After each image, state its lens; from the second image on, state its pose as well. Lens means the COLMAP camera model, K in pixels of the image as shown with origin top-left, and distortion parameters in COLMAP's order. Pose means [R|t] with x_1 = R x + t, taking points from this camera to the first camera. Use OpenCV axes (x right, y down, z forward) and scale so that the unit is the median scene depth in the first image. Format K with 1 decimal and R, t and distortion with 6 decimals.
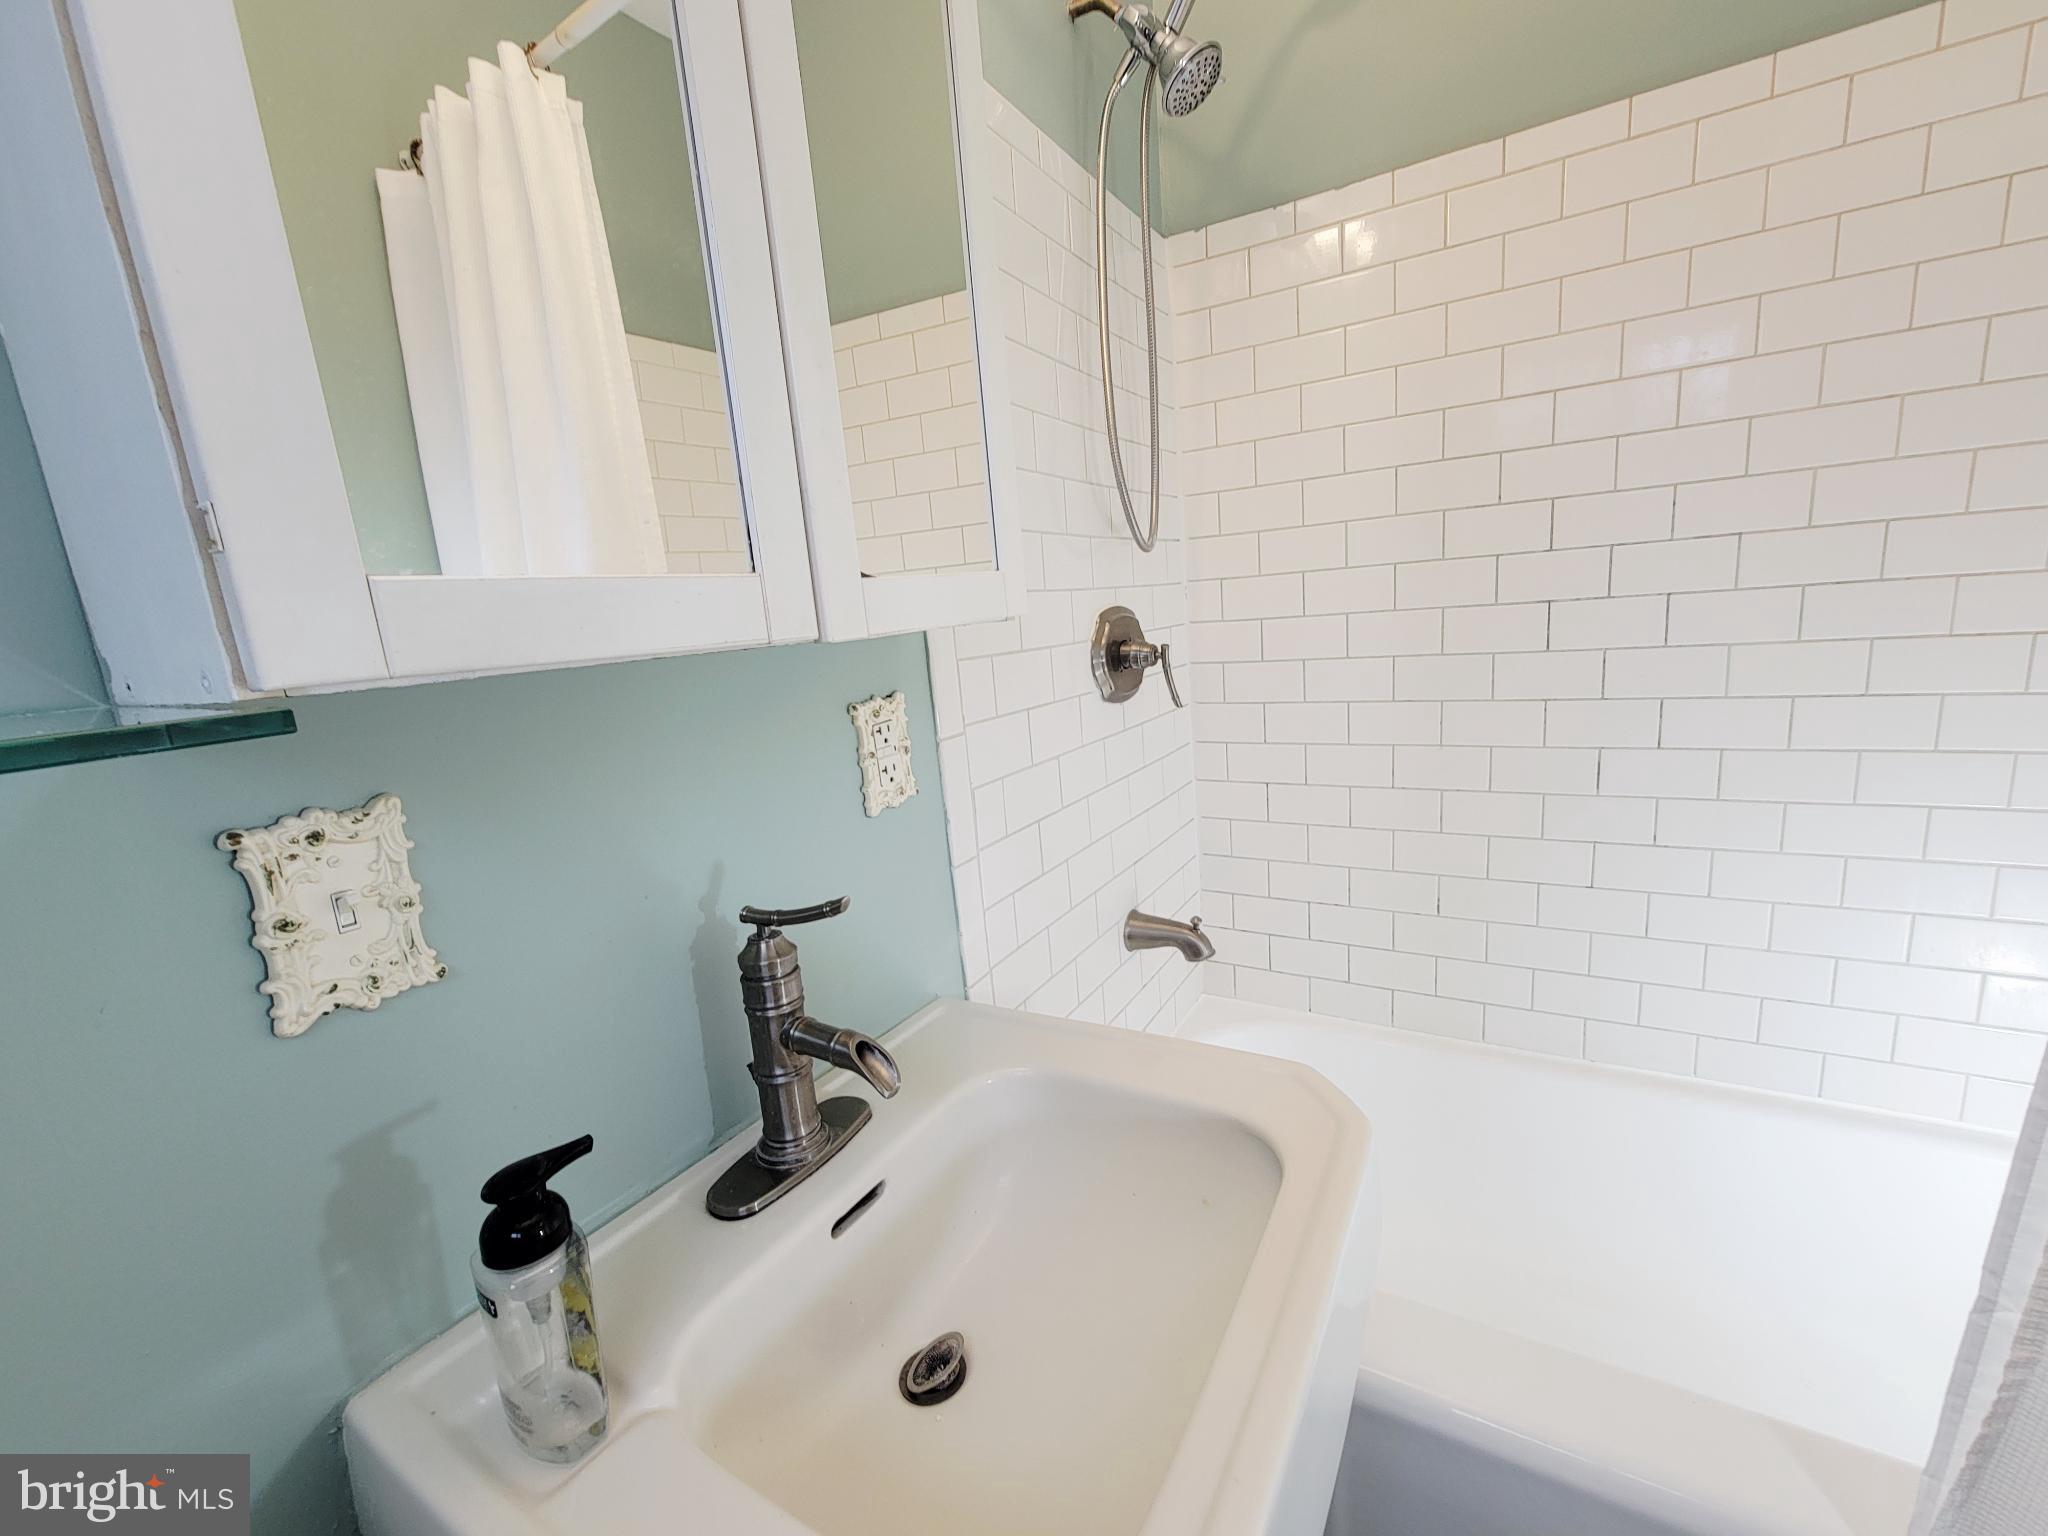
lens RADIAL K [[833.8, 0, 1038.6], [0, 833.8, 767.5], [0, 0, 1]] dist [-0.003634, 0.000491]
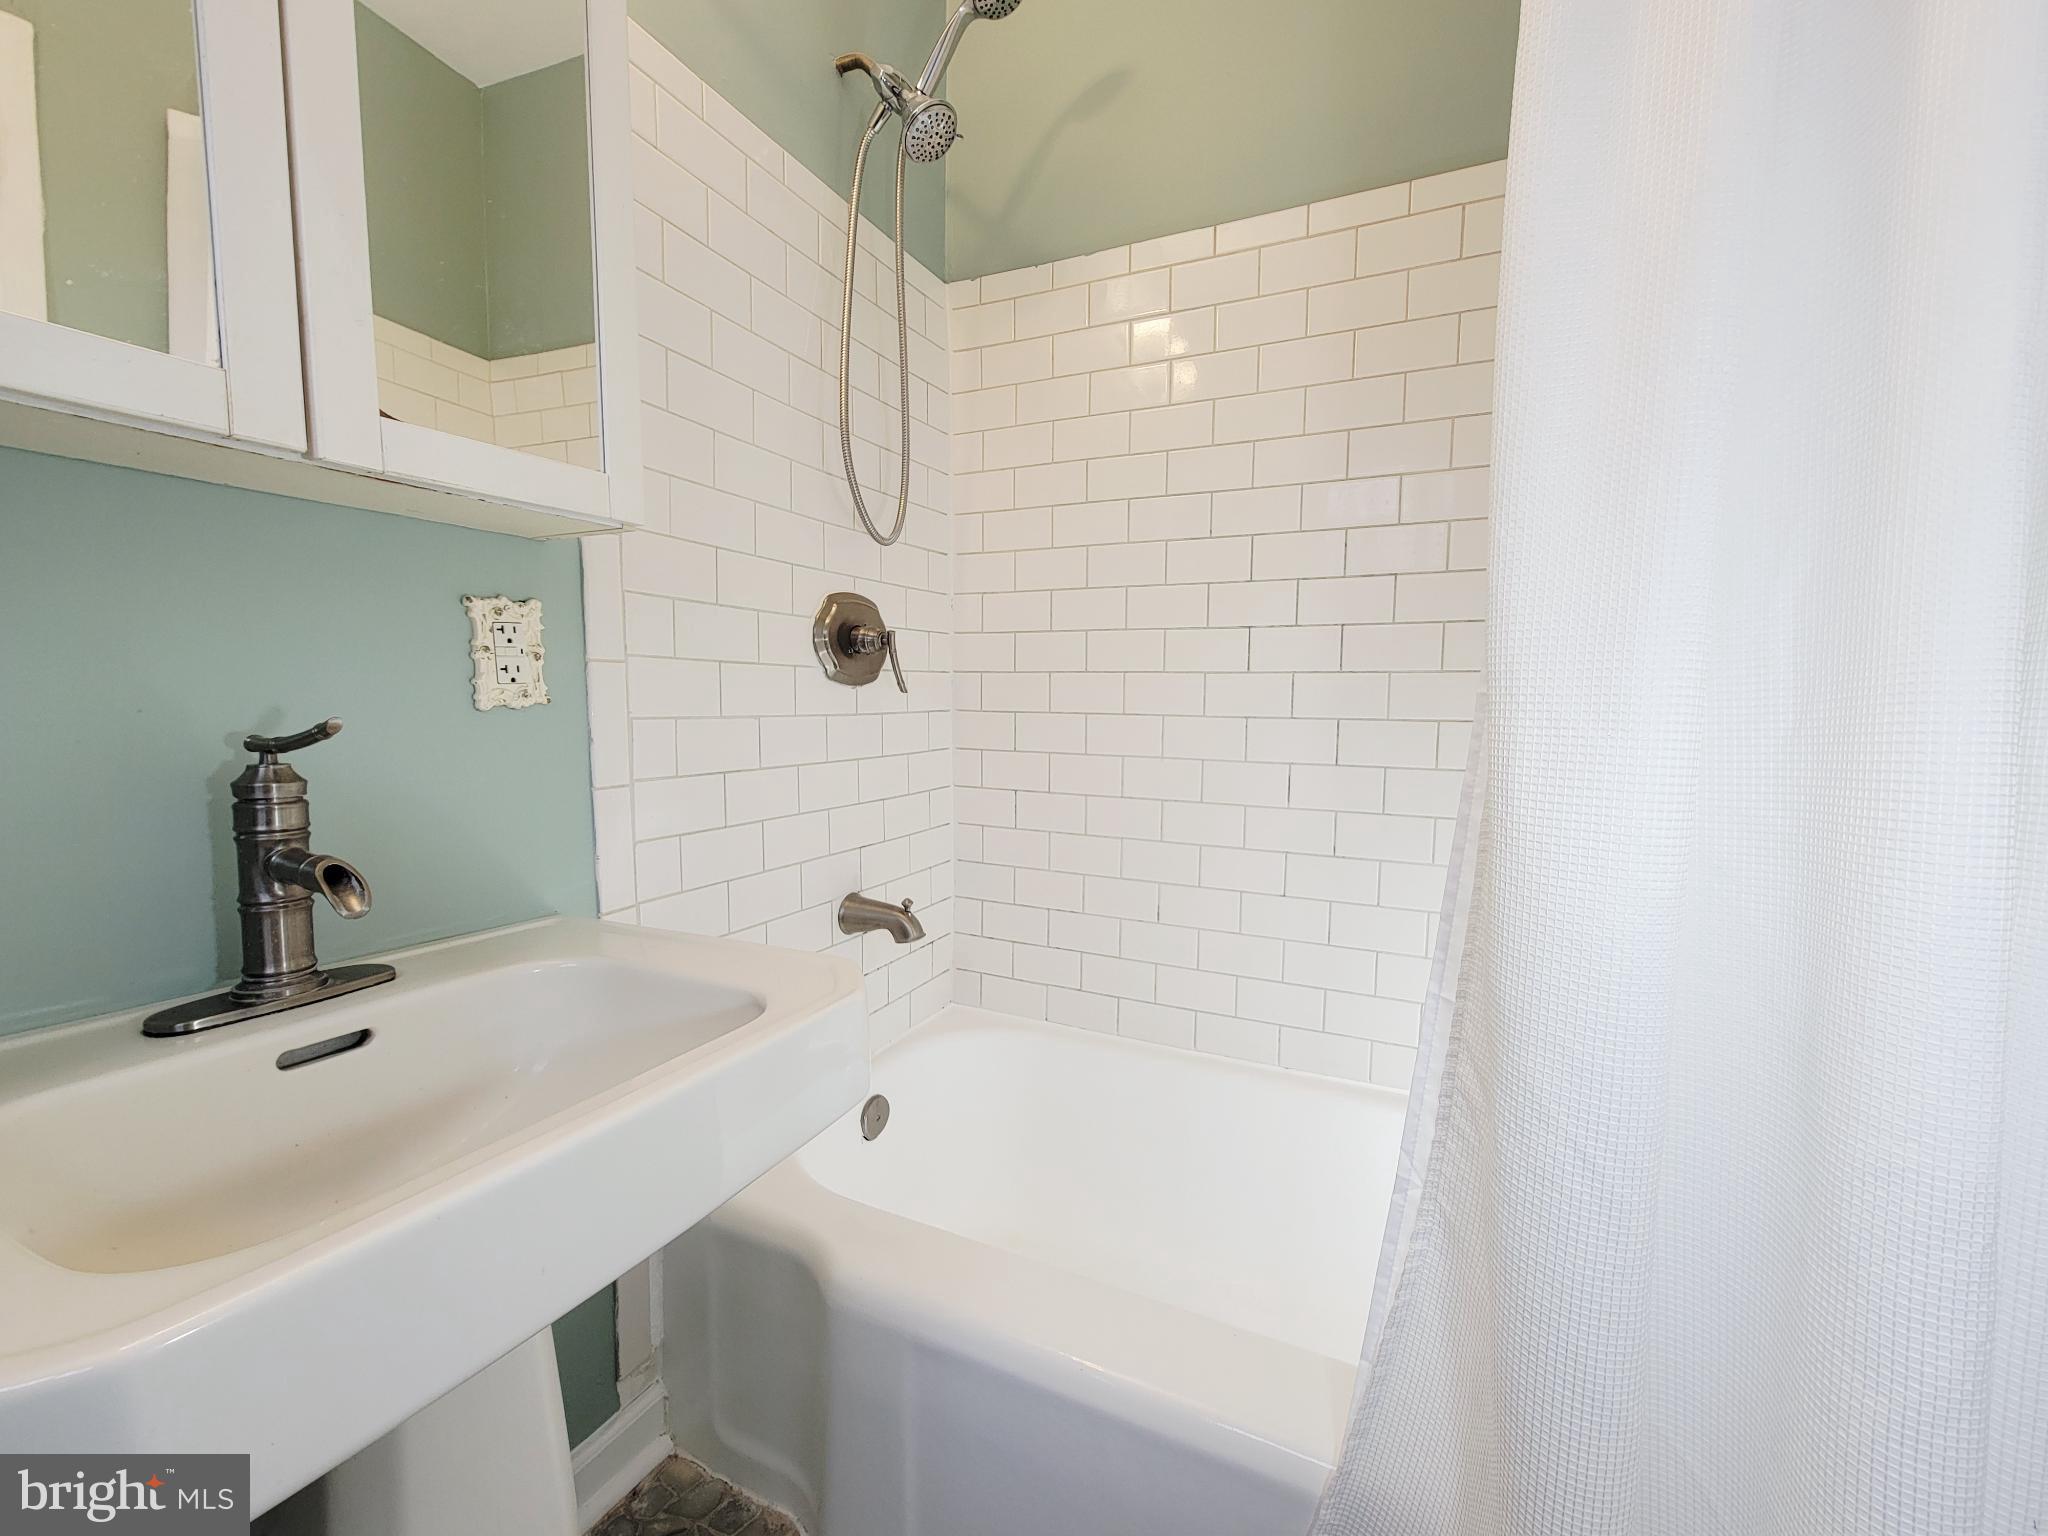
lens RADIAL K [[833.8, 0, 1020.9], [0, 833.8, 754.7], [0, 0, 1]] dist [-0.003634, 0.000491]
pose [[0.992336, 0.080240, 0.093970, 0.267747], [-0.069756, 0.991482, -0.109987, 0.131787], [-0.101995, 0.102589, 0.989481, -0.050030]]
